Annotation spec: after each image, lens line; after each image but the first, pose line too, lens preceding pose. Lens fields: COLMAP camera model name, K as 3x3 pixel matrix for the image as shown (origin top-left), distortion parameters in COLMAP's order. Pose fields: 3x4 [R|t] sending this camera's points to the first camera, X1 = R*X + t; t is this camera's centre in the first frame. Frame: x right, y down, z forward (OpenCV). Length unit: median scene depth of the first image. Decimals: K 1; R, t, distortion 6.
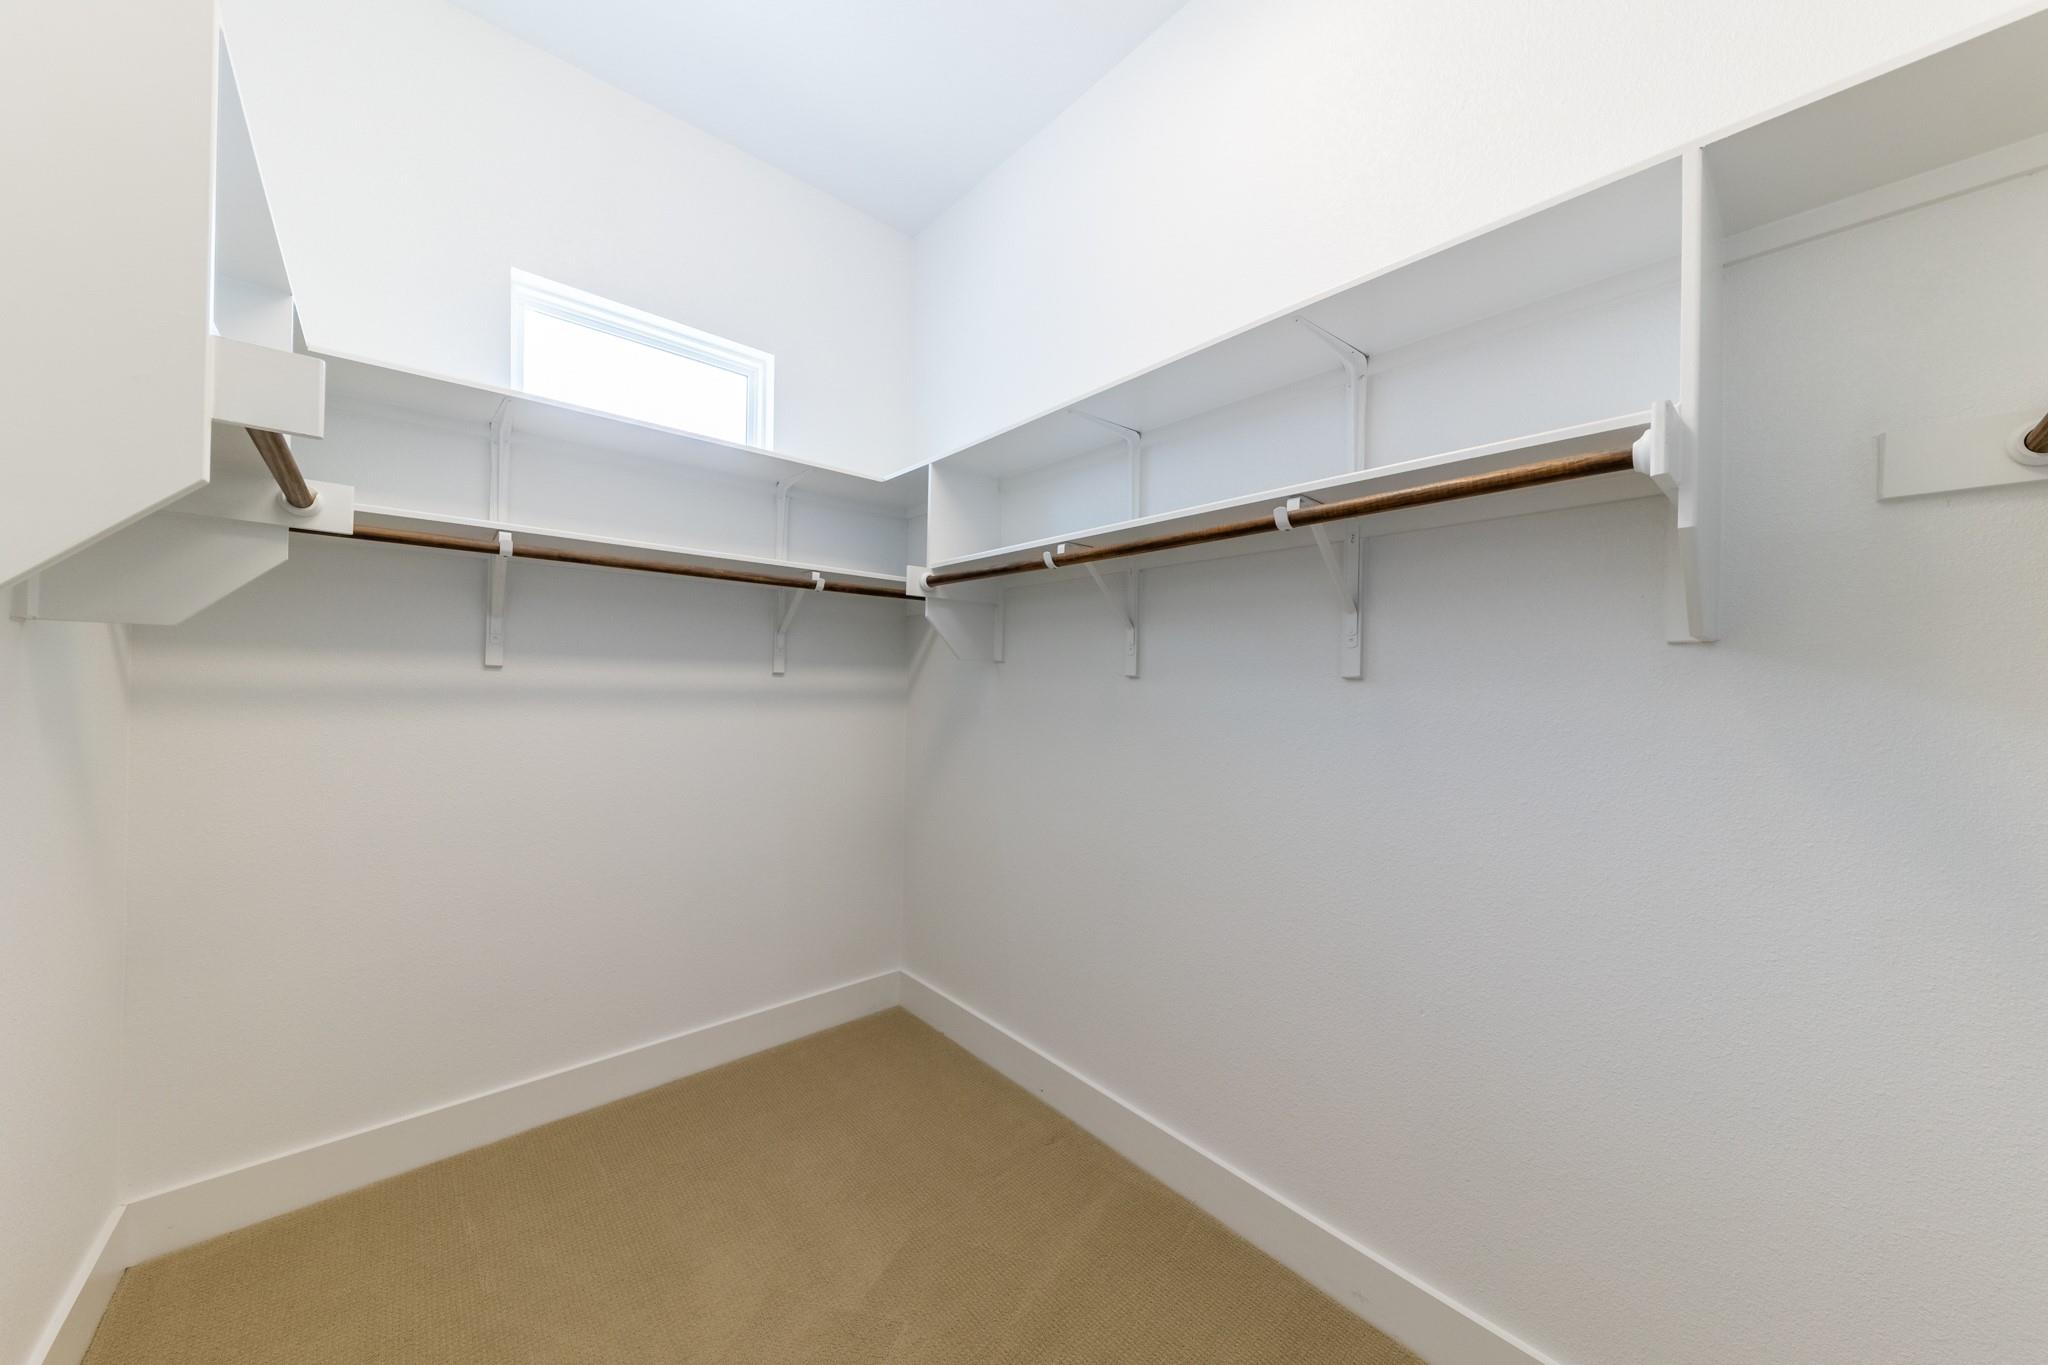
lens RADIAL K [[696.8, 0, 1024.0], [0, 696.8, 682.5], [0, 0, 1]] dist [0.000335, 0.000027]
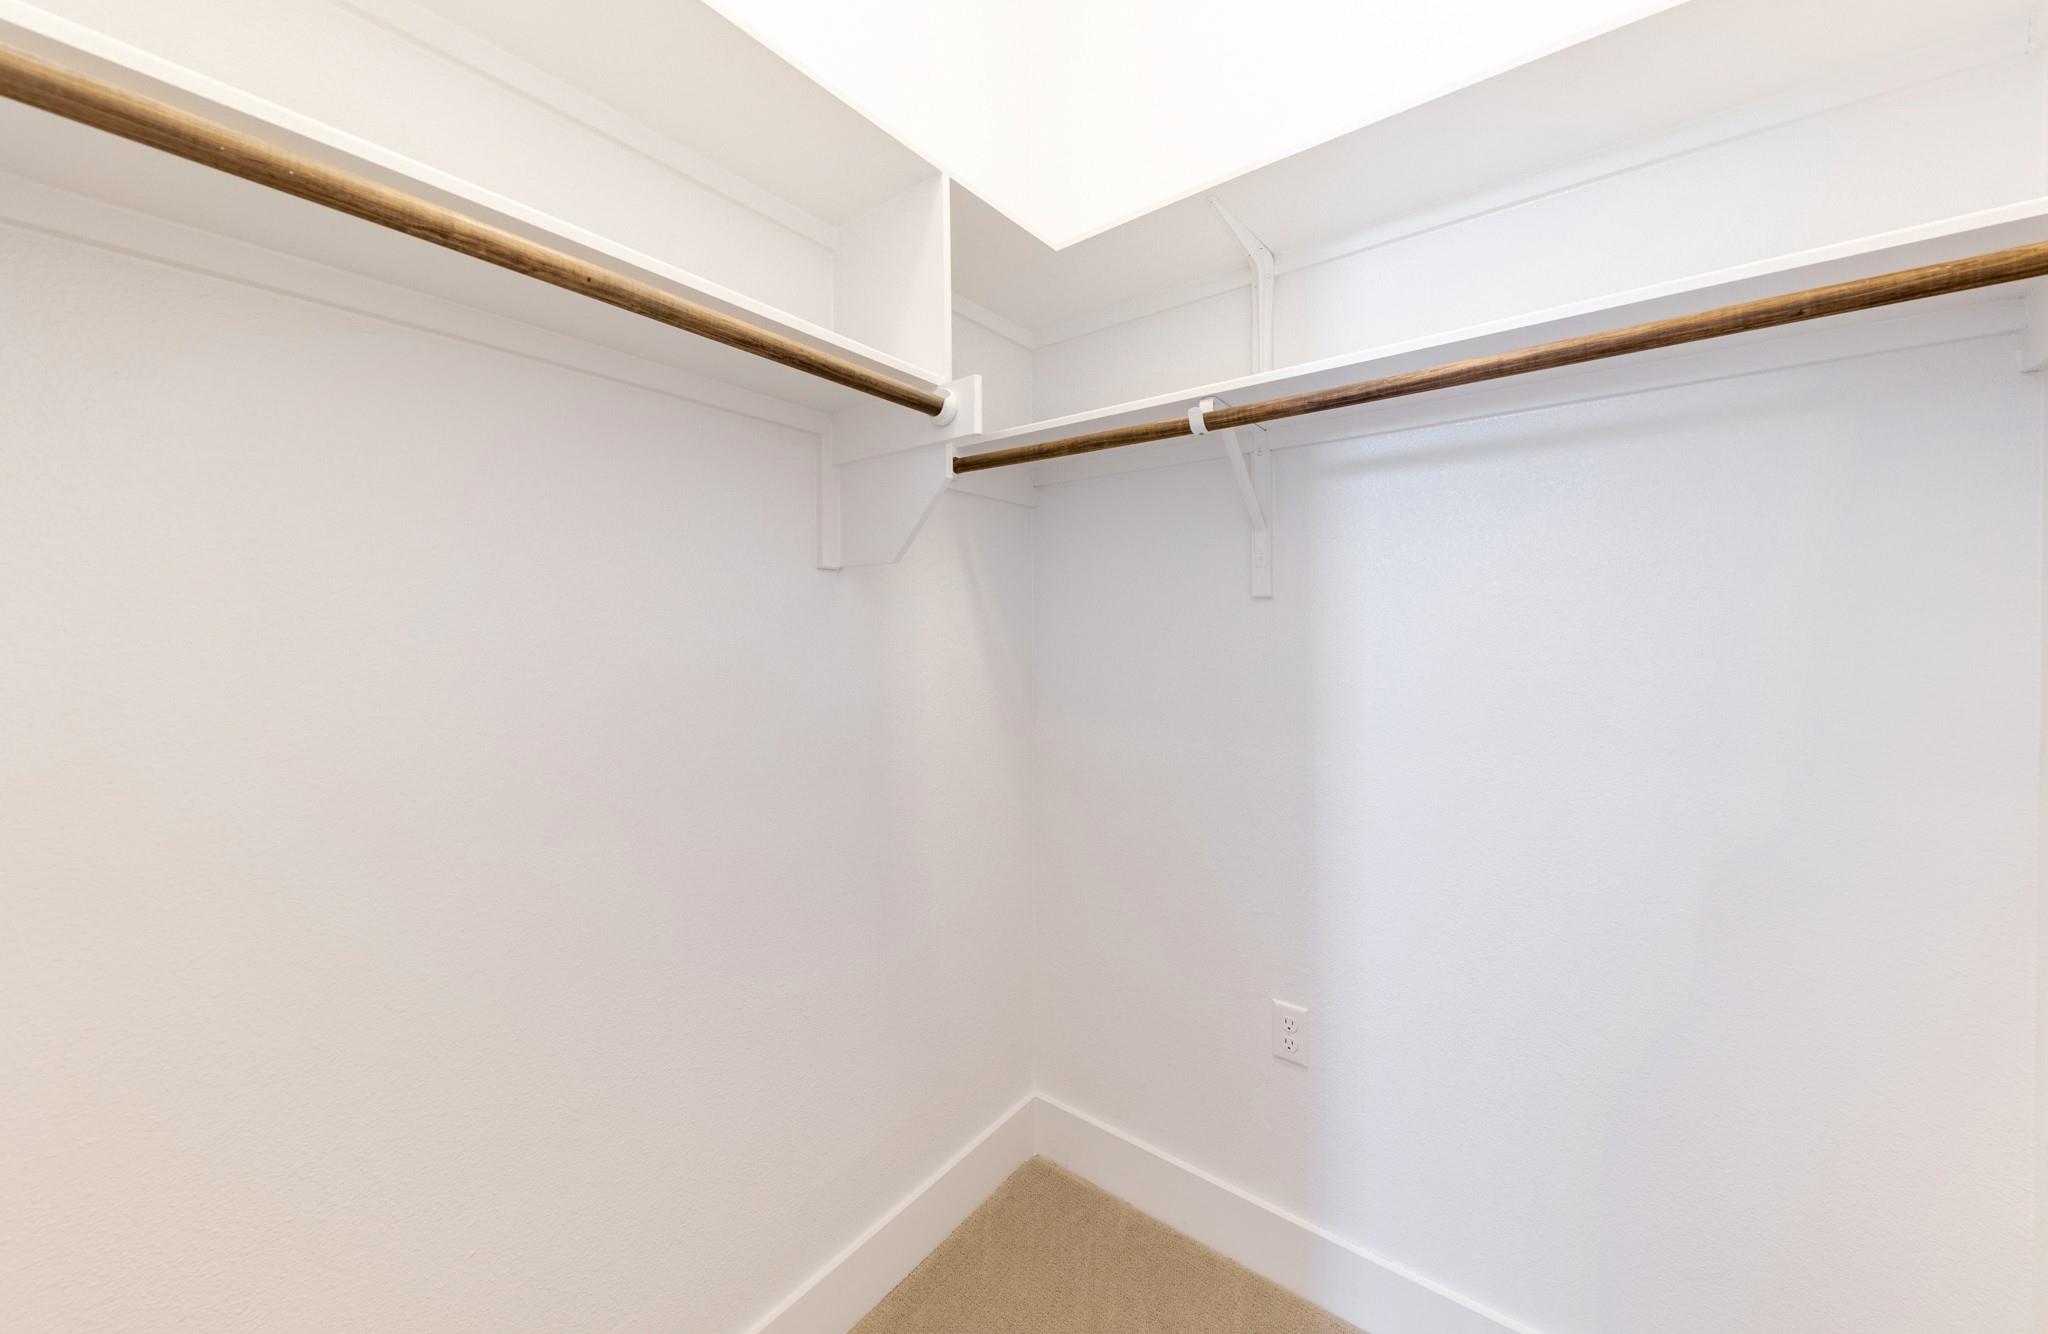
lens RADIAL K [[726.7, 0, 926.7], [0, 726.7, 609.7], [0, 0, 1]] dist [0.000260, 0.000054]
pose [[0.989743, -0.036530, 0.138113, -0.115549], [0.037558, 0.999283, -0.004840, -0.001753], [-0.137837, 0.009978, 0.990405, 0.132446]]
